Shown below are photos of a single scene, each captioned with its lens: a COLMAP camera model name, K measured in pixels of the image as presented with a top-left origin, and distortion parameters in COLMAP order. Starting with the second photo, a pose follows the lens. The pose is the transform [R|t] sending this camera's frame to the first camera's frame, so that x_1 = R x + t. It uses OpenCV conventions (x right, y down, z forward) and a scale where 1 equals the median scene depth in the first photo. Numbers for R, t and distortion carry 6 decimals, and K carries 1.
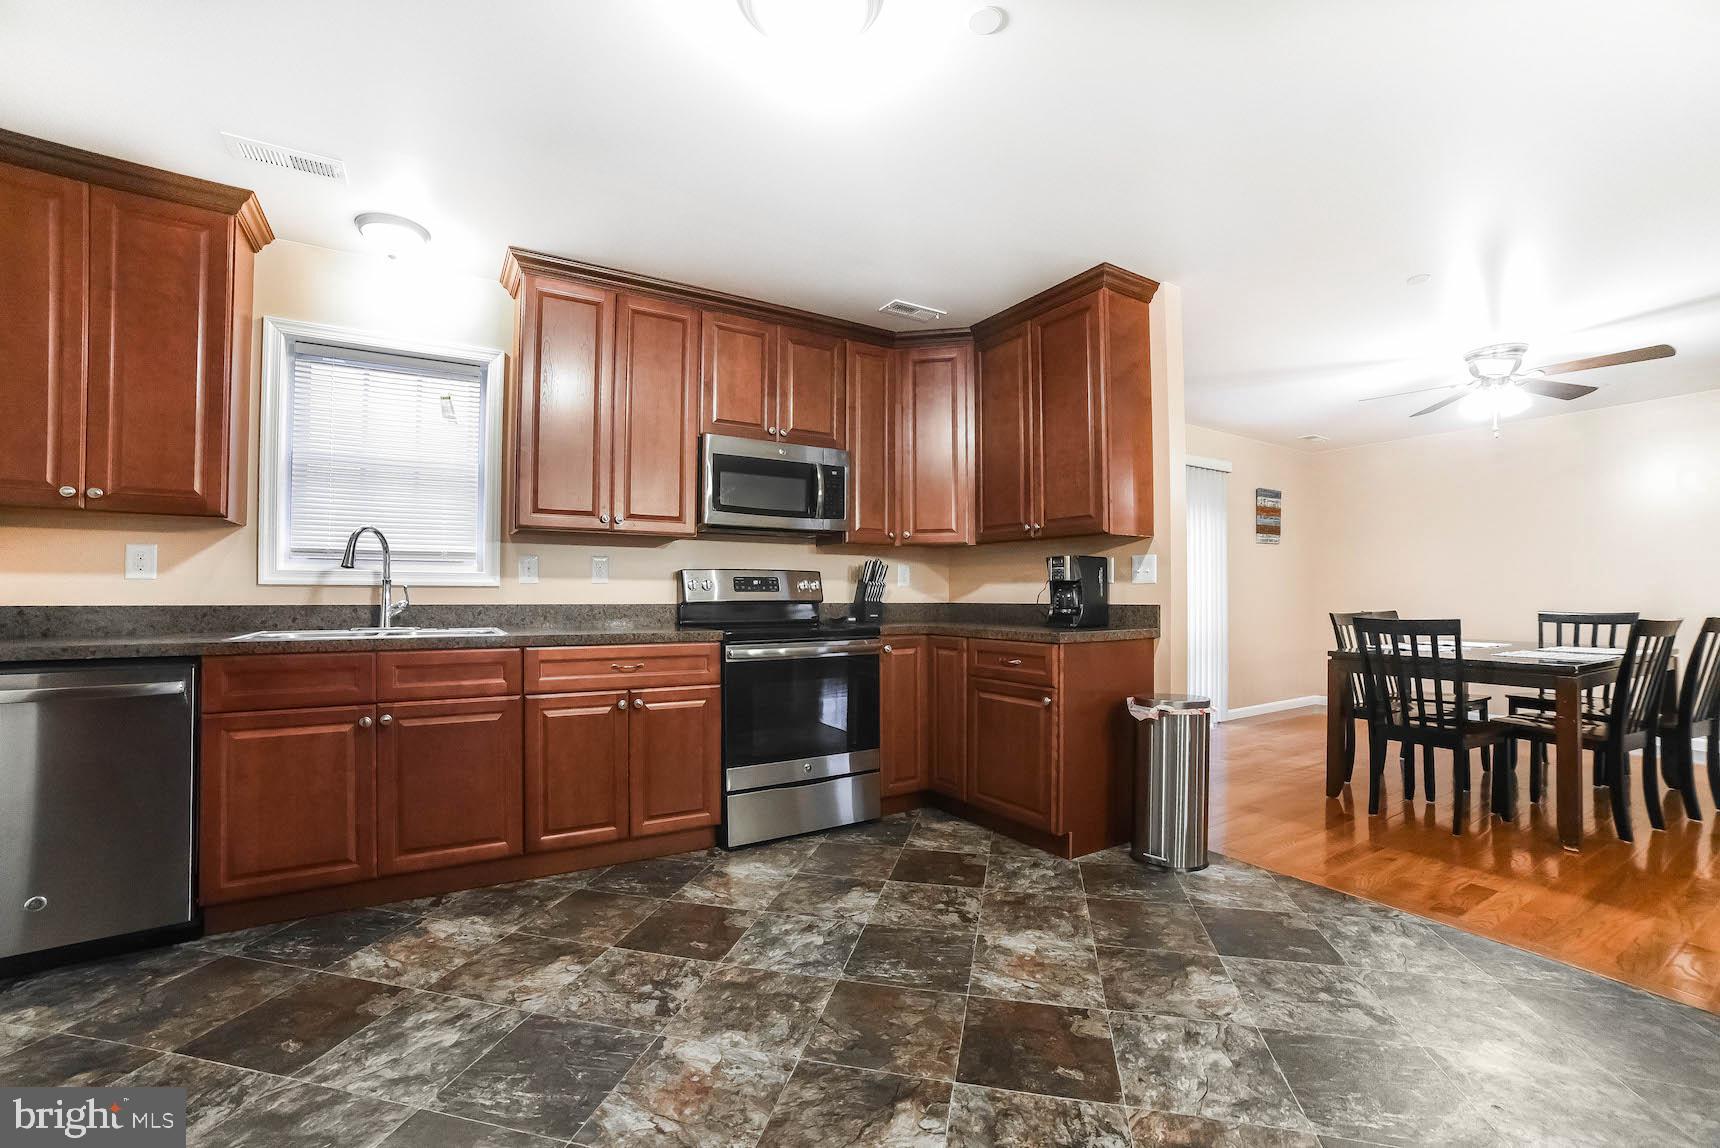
lens RADIAL K [[716.4, 0, 870.6], [0, 716.4, 579.1], [0, 0, 1]] dist [-0.106336, 0.036834]
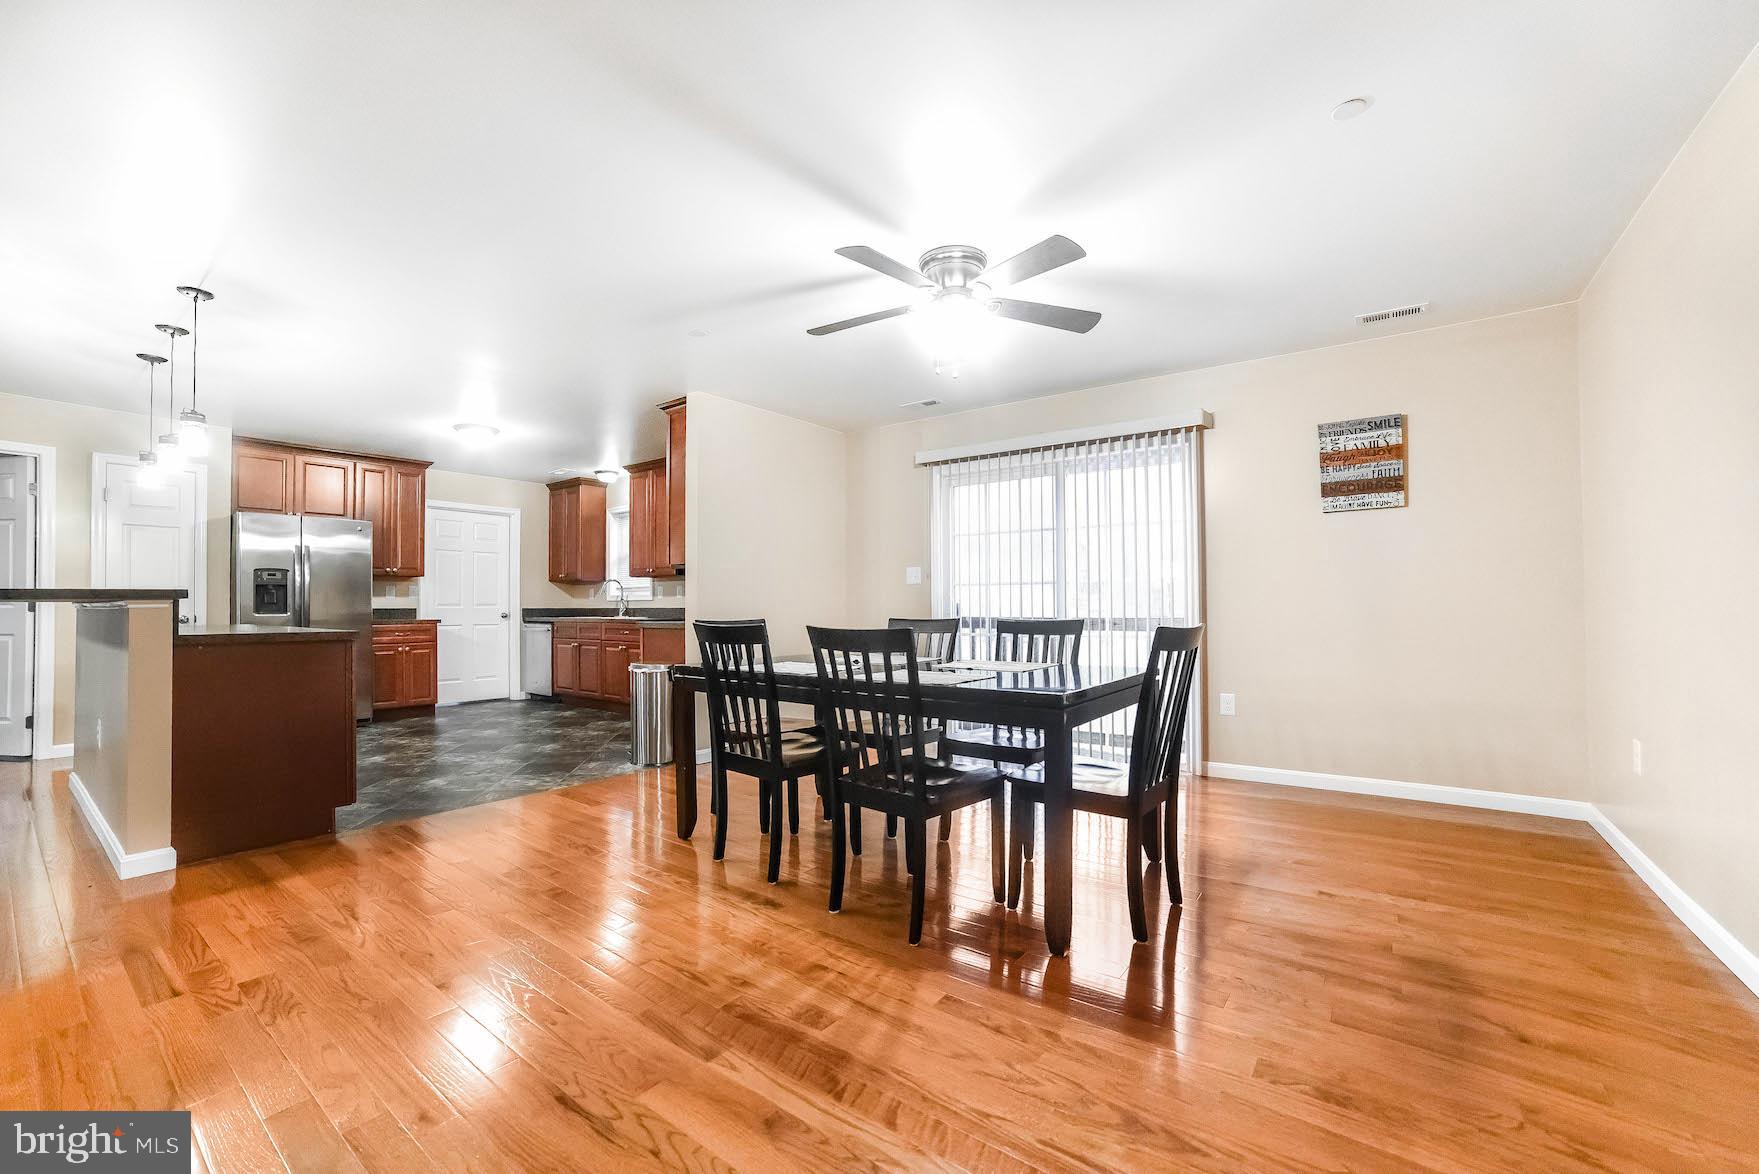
lens RADIAL K [[728.1, 0, 877.1], [0, 728.1, 597.0], [0, 0, 1]] dist [-0.092978, 0.042198]
pose [[0.343305, -0.014474, -0.939112, 1.875876], [0.020909, 0.999751, -0.007765, 0.031626], [0.938991, -0.016970, 0.343523, 0.796585]]
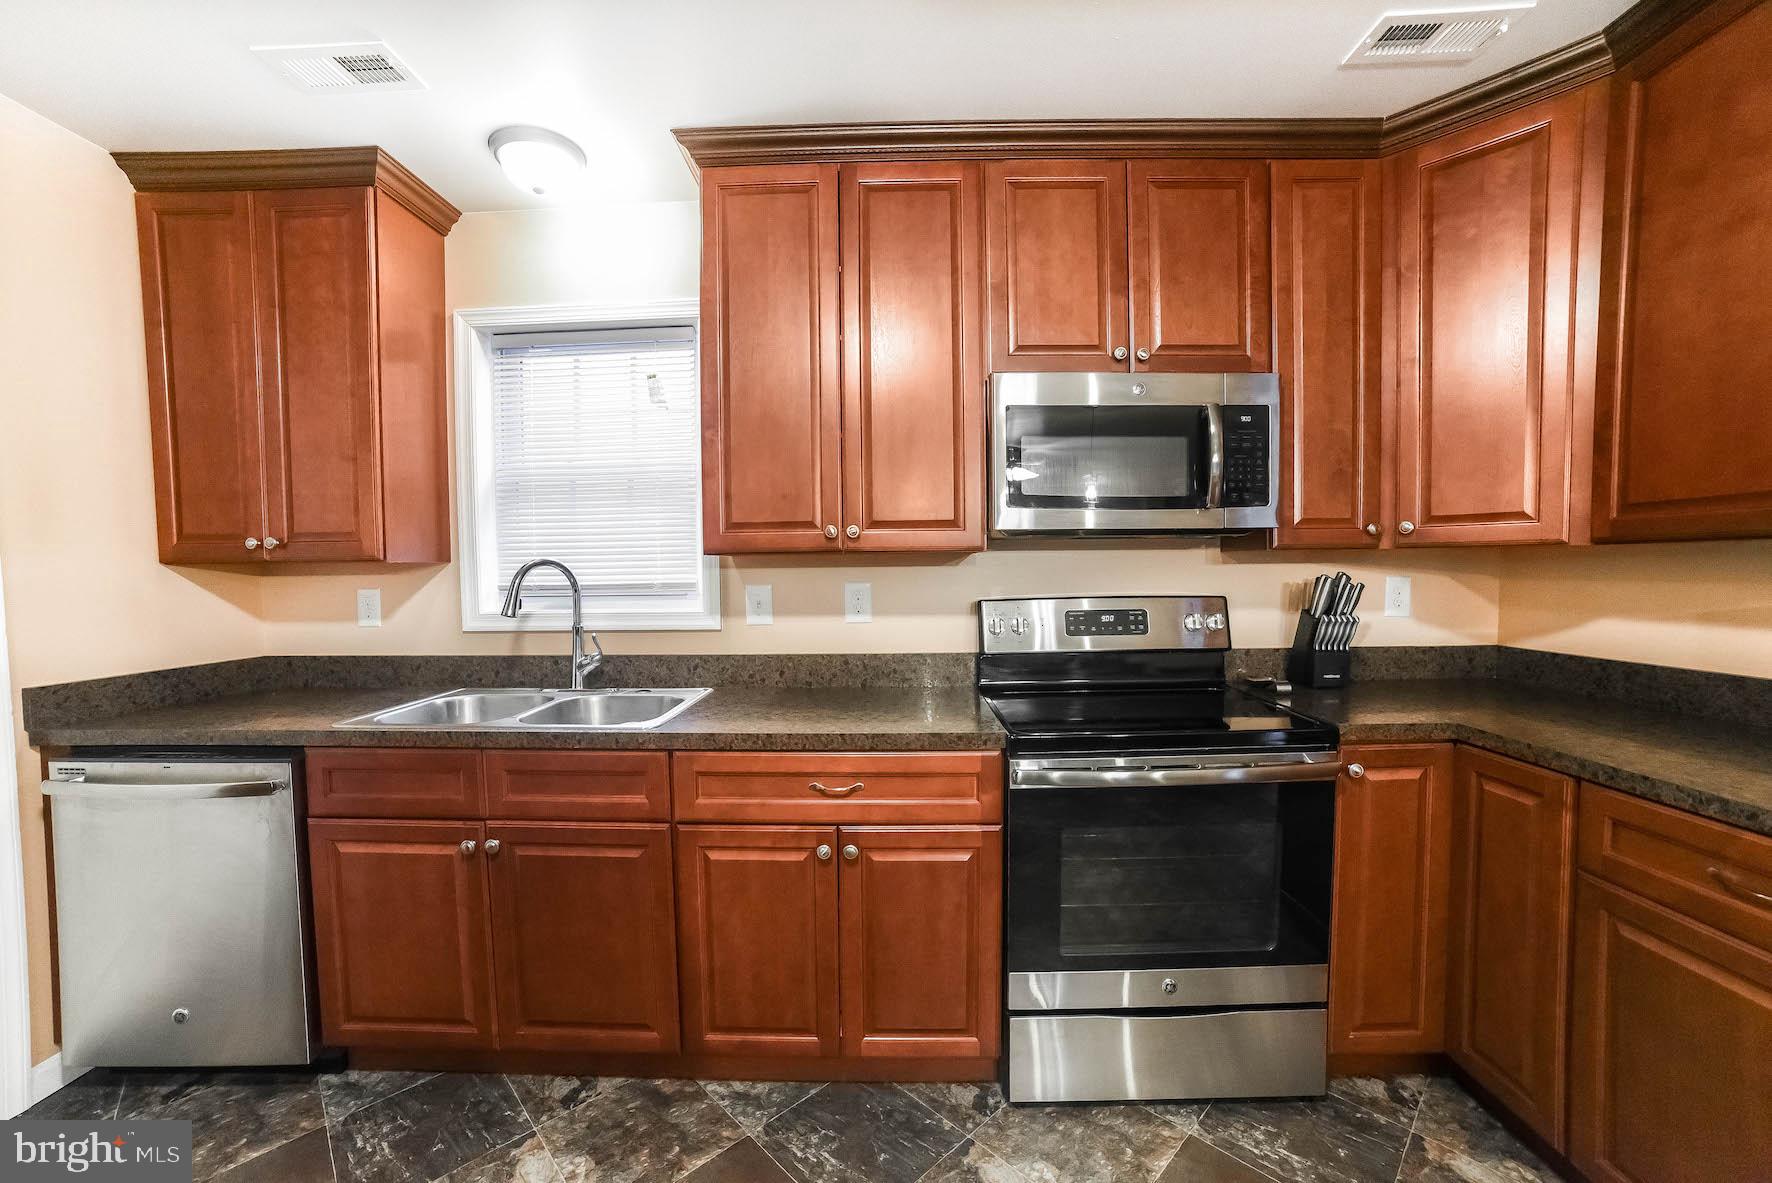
lens RADIAL K [[724.9, 0, 885.4], [0, 724.9, 601.3], [0, 0, 1]] dist [-0.089669, 0.039963]
pose [[0.833457, 0.014398, -0.552397, 0.018519], [0.024709, 0.997690, 0.063285, -0.056353], [0.552032, -0.066394, 0.831175, 0.432798]]
